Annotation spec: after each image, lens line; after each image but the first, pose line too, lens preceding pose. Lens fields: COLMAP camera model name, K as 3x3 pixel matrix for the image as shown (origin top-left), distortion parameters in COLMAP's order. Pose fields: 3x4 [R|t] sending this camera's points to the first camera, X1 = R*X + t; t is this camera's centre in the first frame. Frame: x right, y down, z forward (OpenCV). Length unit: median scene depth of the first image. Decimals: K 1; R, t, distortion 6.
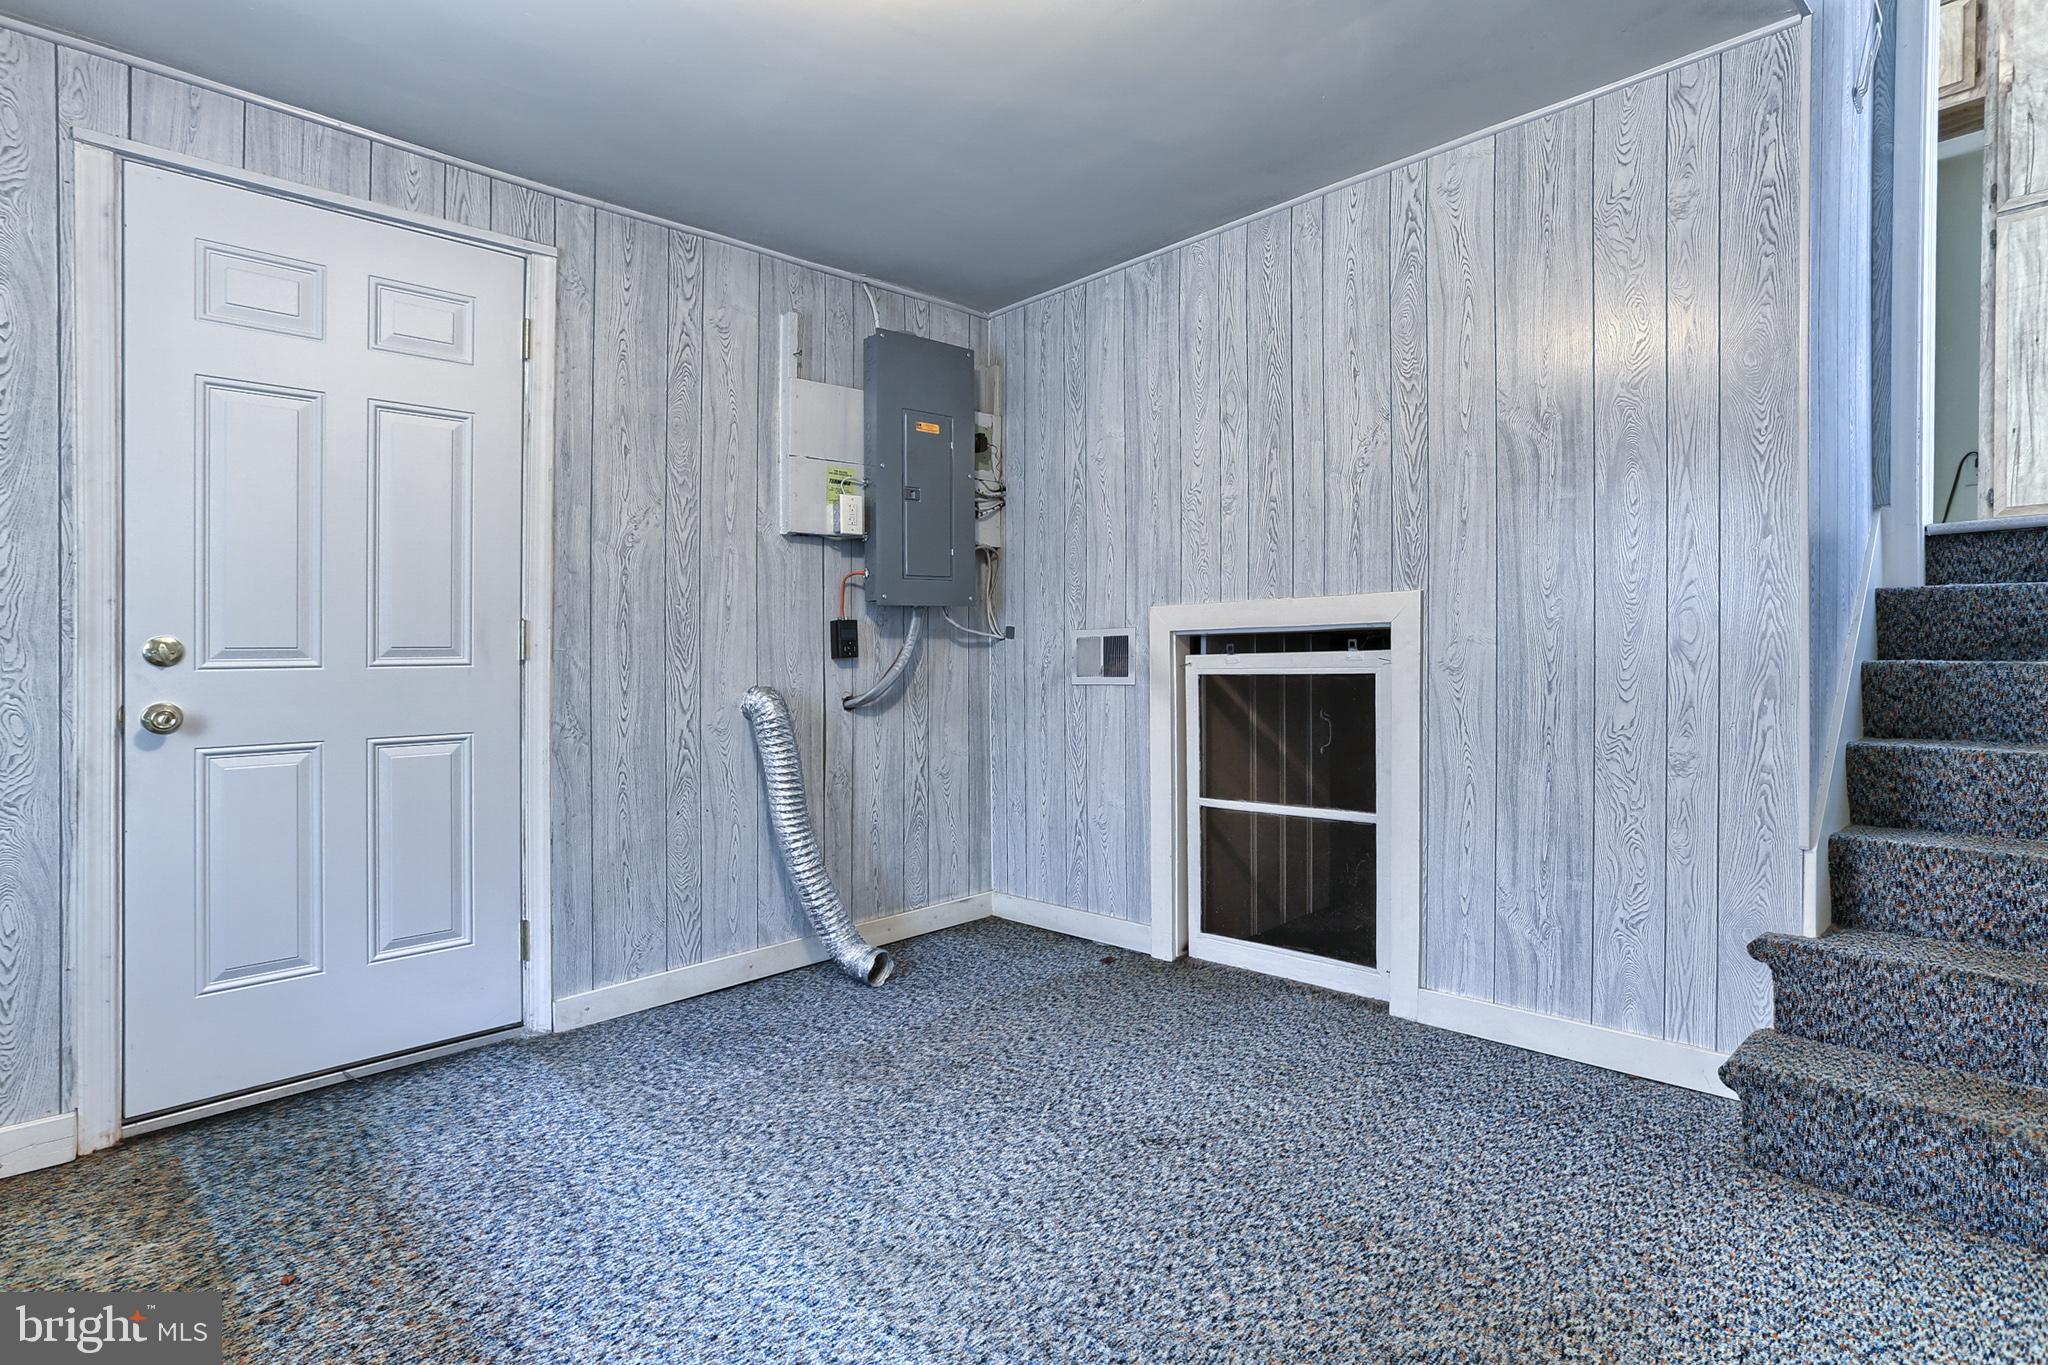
lens RADIAL K [[1018.9, 0, 1022.1], [0, 1018.9, 646.6], [0, 0, 1]] dist [-0.052450, 0.028240]
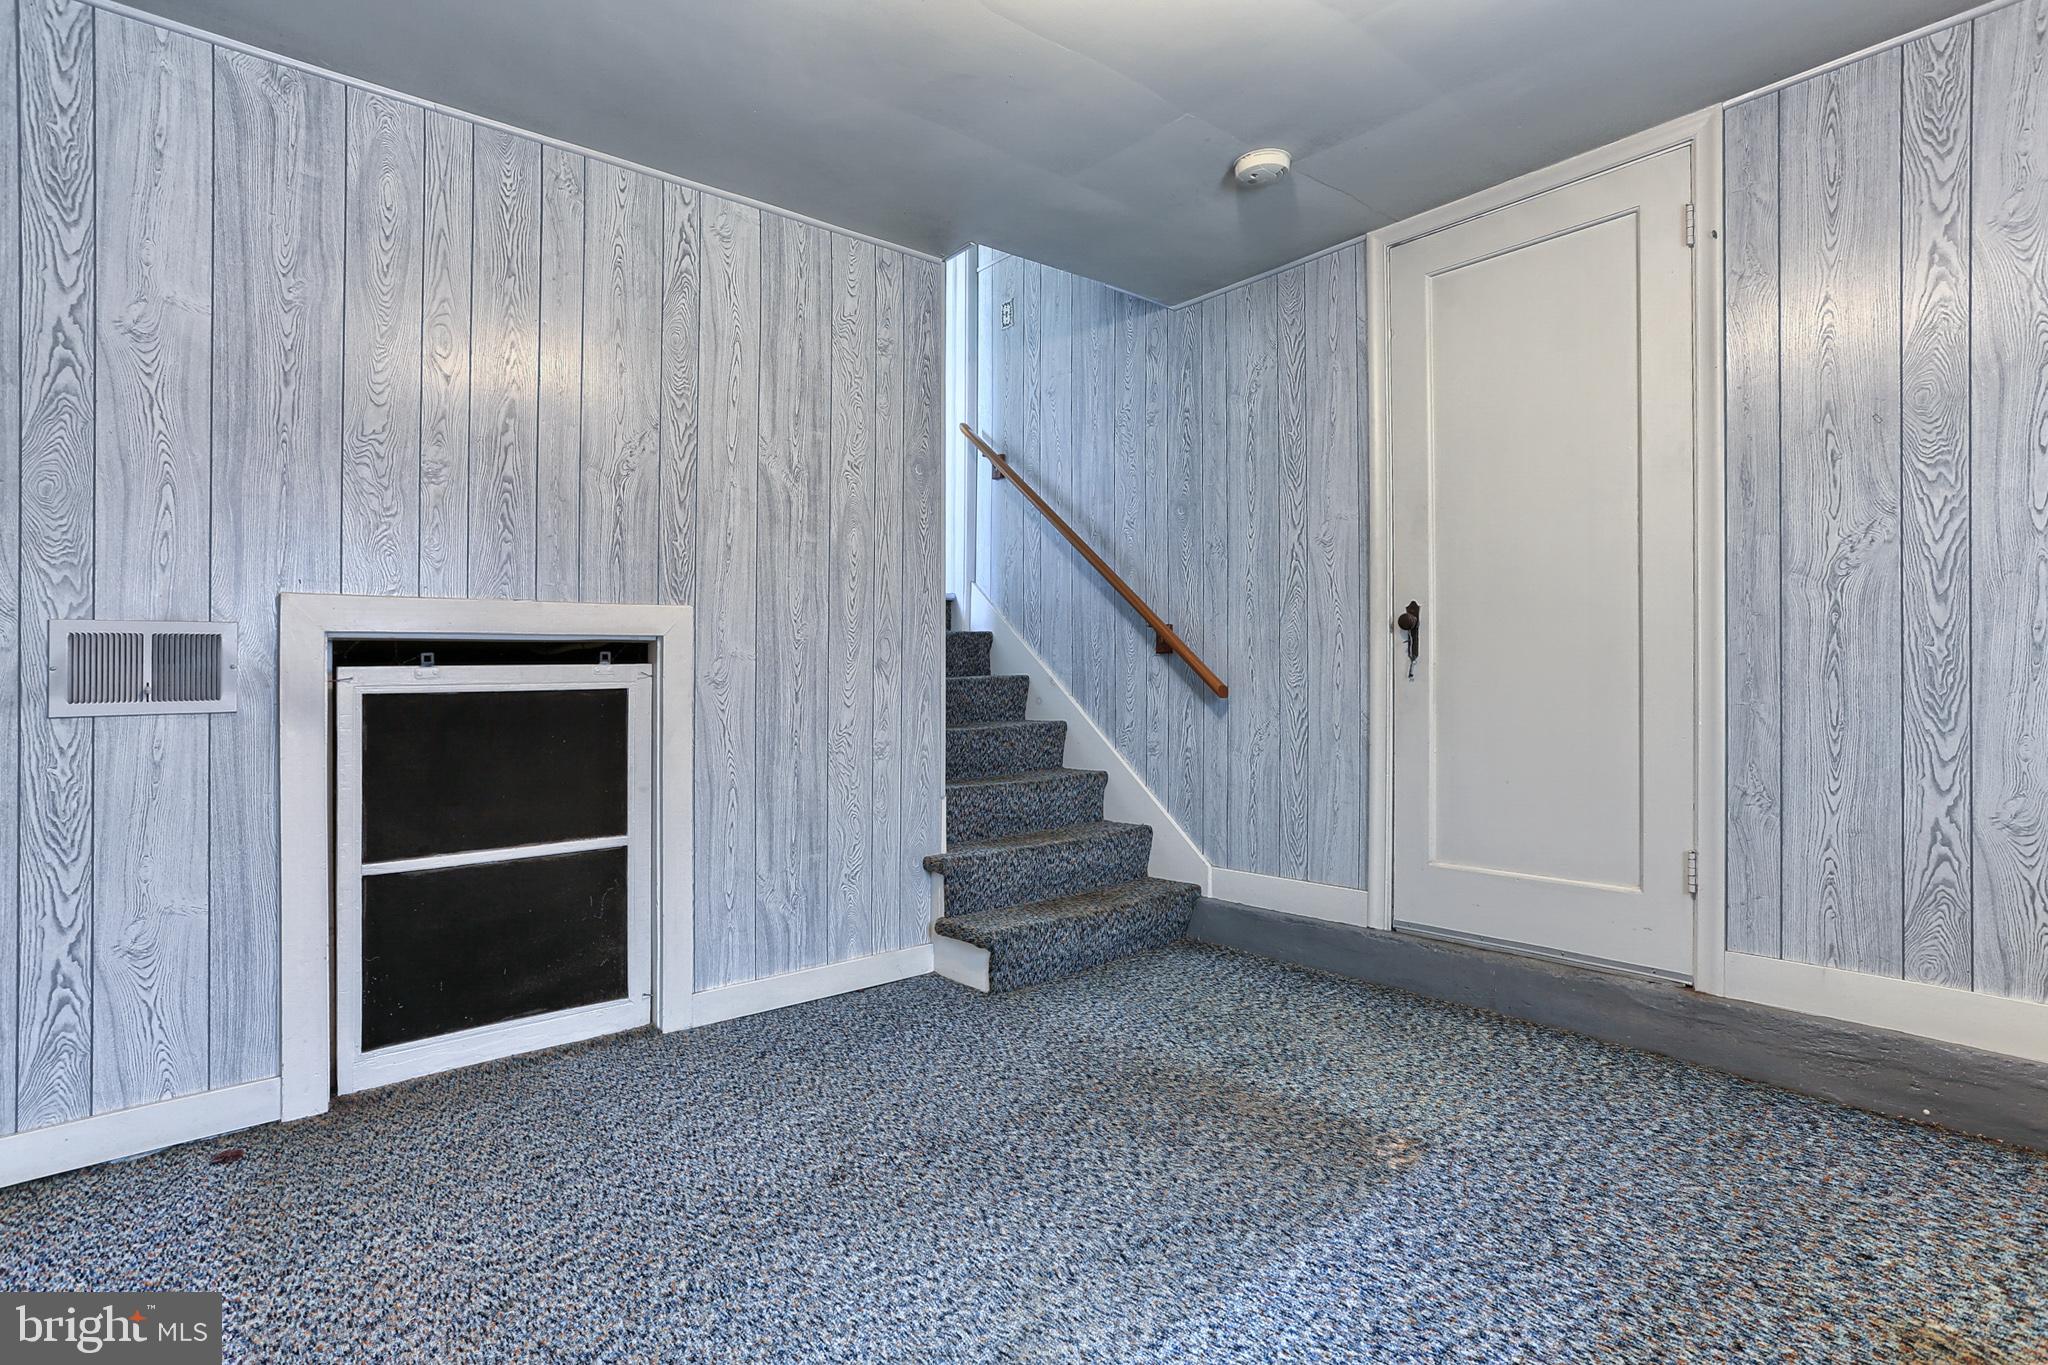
lens RADIAL K [[1042.4, 0, 1024.0], [0, 1042.4, 682.5], [0, 0, 1]] dist [-0.050638, 0.031834]
pose [[0.065013, 0.006499, 0.997863, -0.628624], [-0.004049, 0.999972, -0.006249, 0.026769], [-0.997876, -0.003634, 0.065037, 0.588845]]
